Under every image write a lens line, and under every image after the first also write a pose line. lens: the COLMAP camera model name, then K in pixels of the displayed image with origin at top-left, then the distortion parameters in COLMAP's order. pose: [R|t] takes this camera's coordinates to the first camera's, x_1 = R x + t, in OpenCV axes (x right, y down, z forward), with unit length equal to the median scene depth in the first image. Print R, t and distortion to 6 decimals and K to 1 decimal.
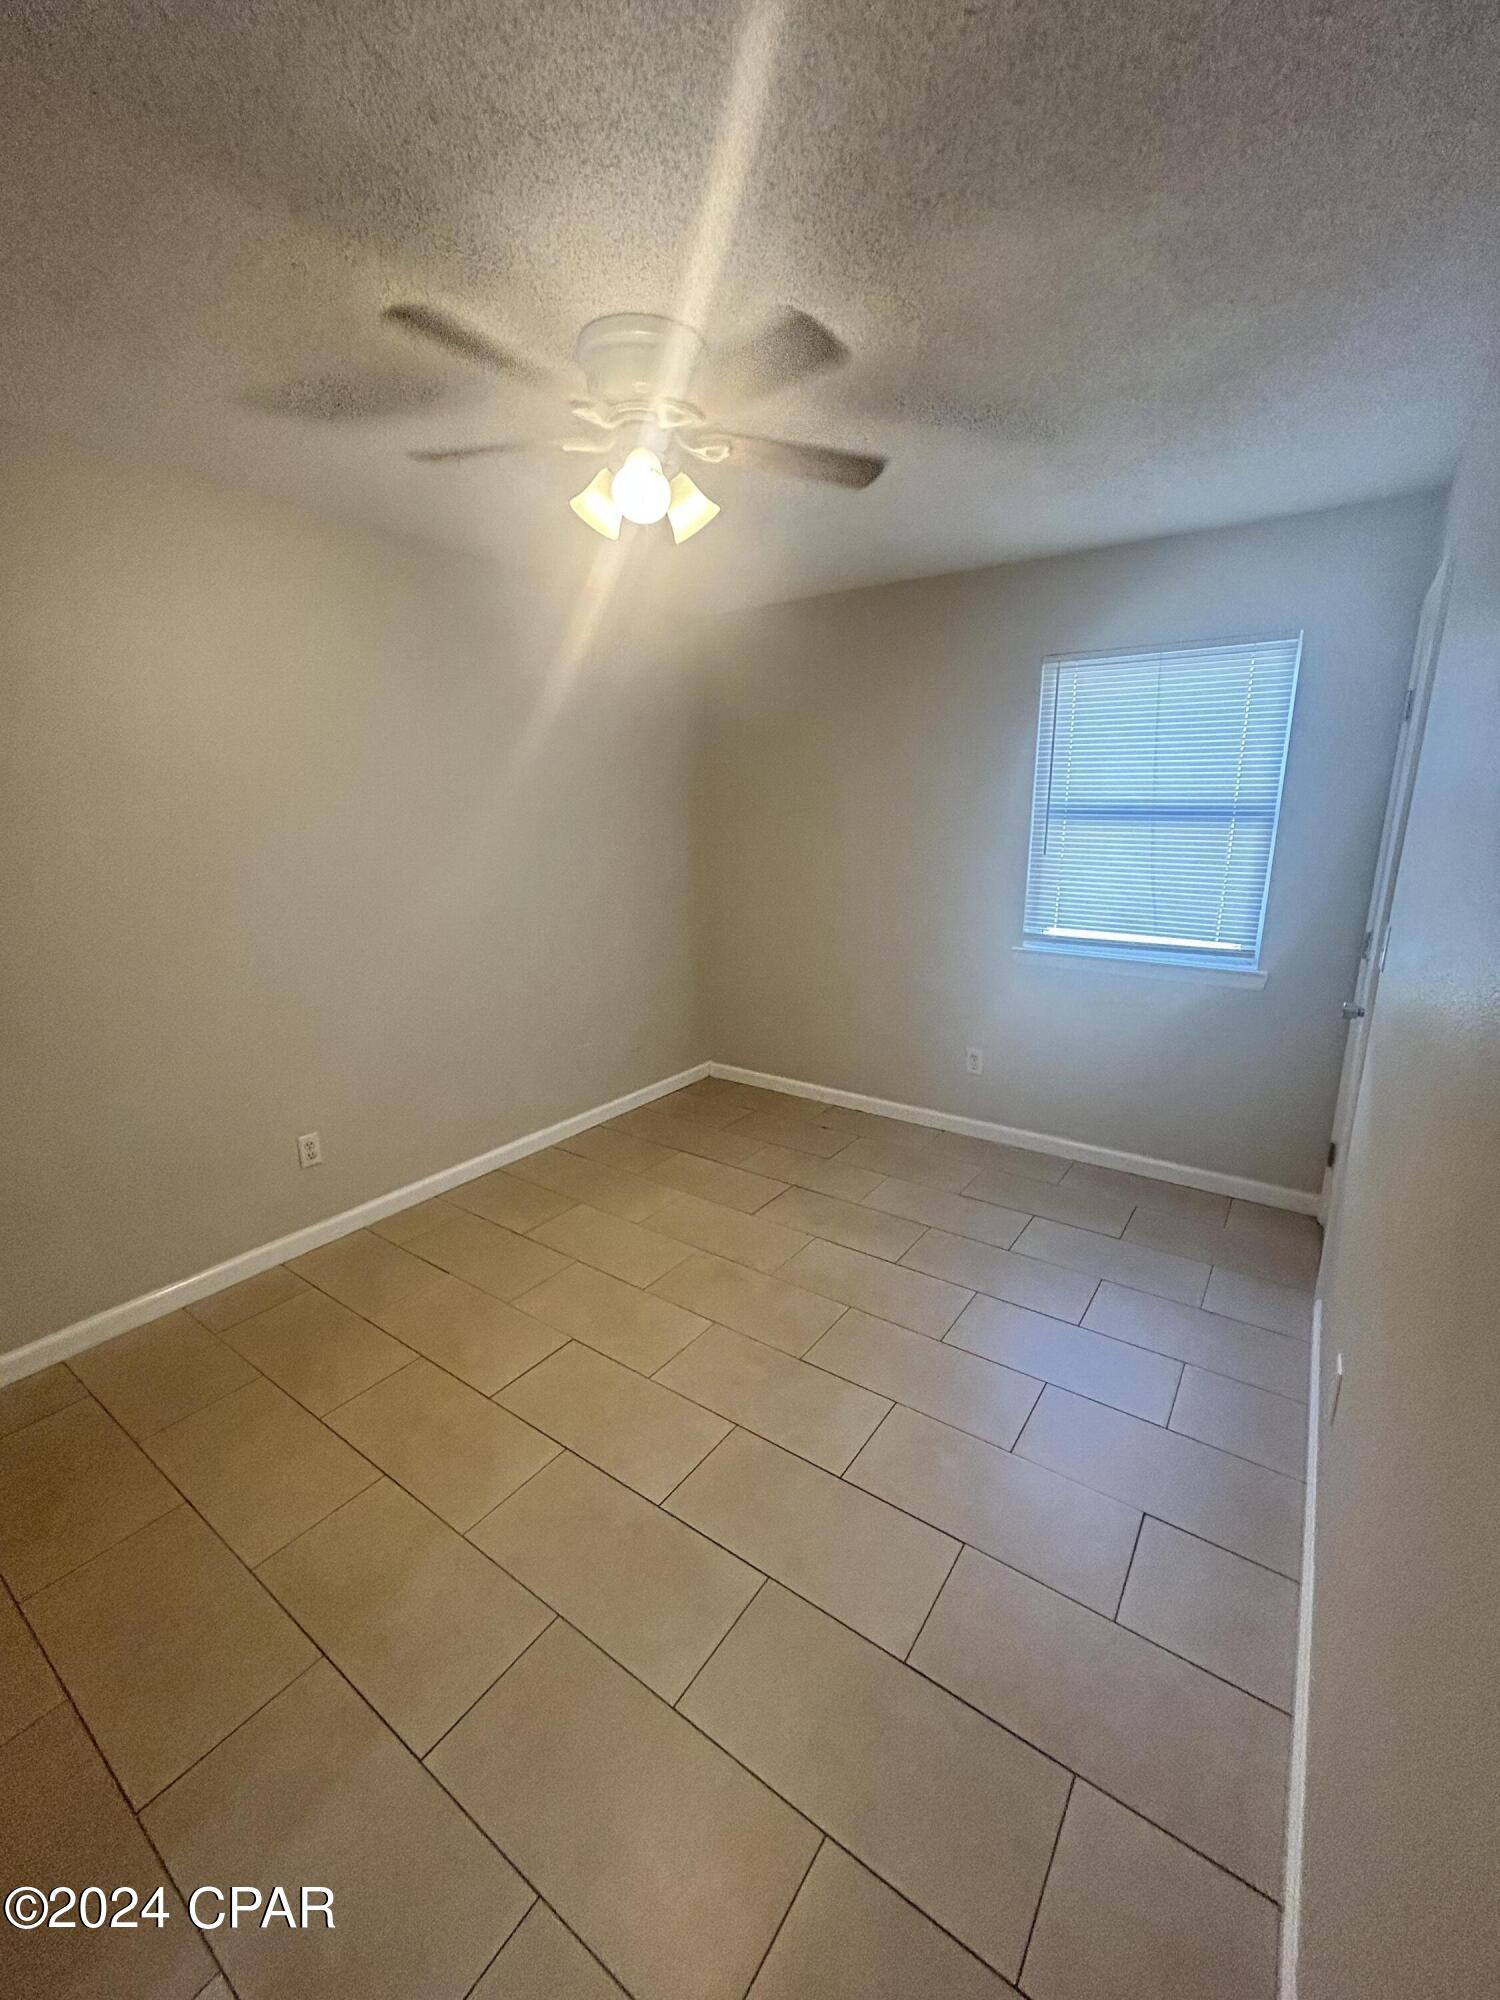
lens RADIAL K [[812.2, 0, 751.6], [0, 812.2, 1000.1], [0, 0, 1]] dist [0.000185, -0.000046]
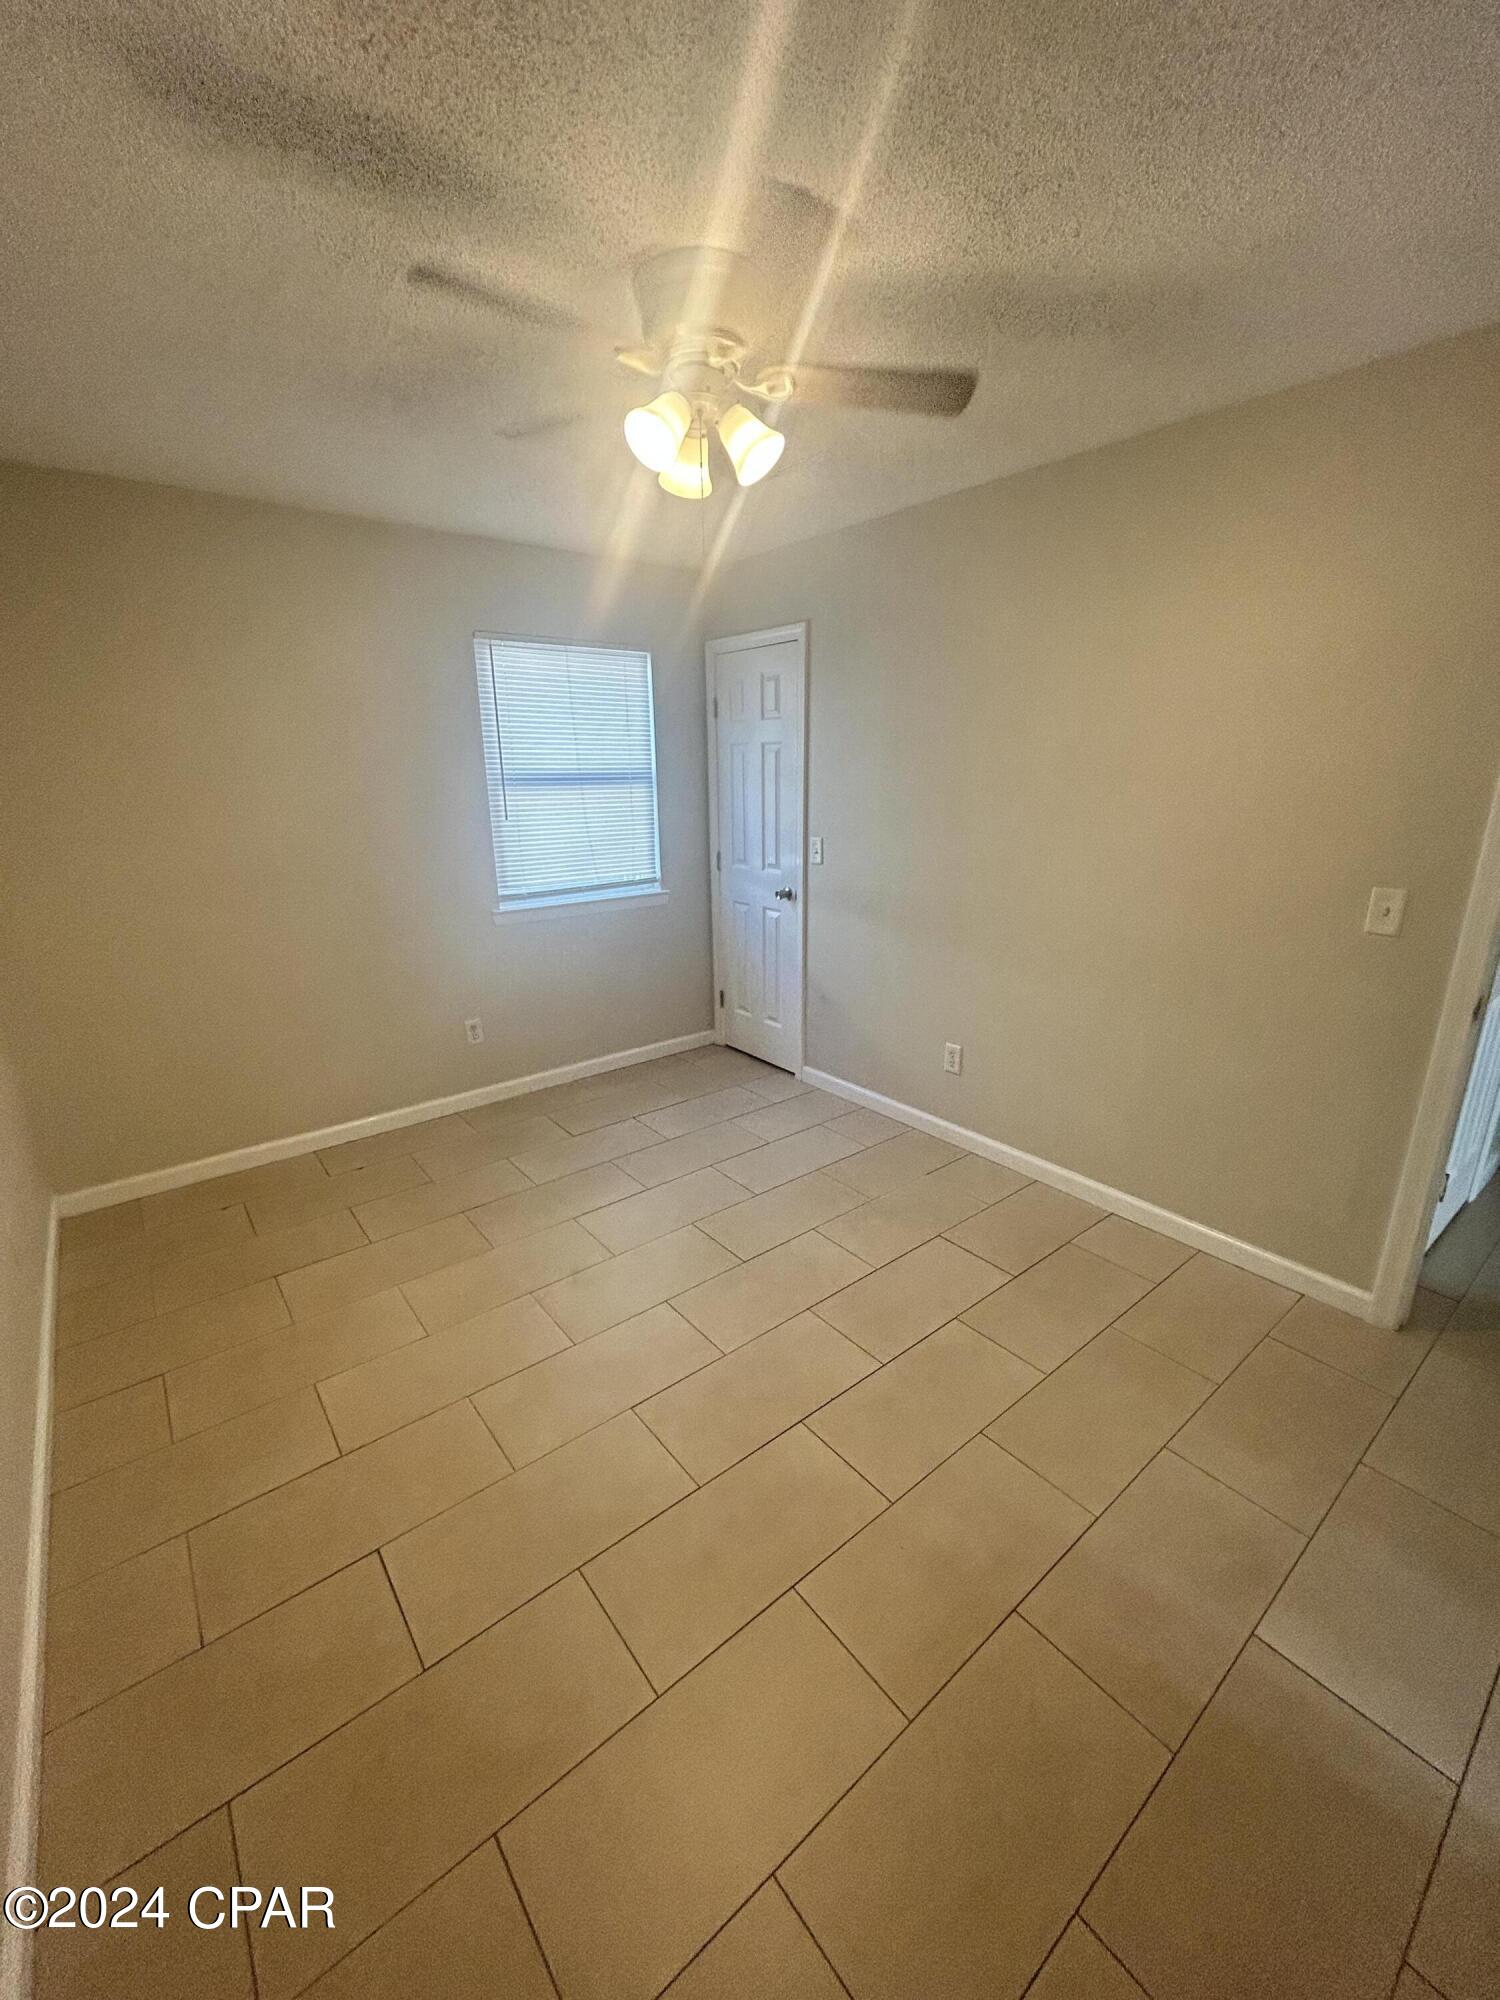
lens RADIAL K [[812.2, 0, 747.9], [0, 812.2, 1001.5], [0, 0, 1]] dist [0.000185, -0.000046]
pose [[0.284275, -0.266614, 0.920926, -0.655745], [0.240145, 0.949736, 0.200826, -0.096744], [-0.928180, 0.164066, 0.334012, 0.410596]]
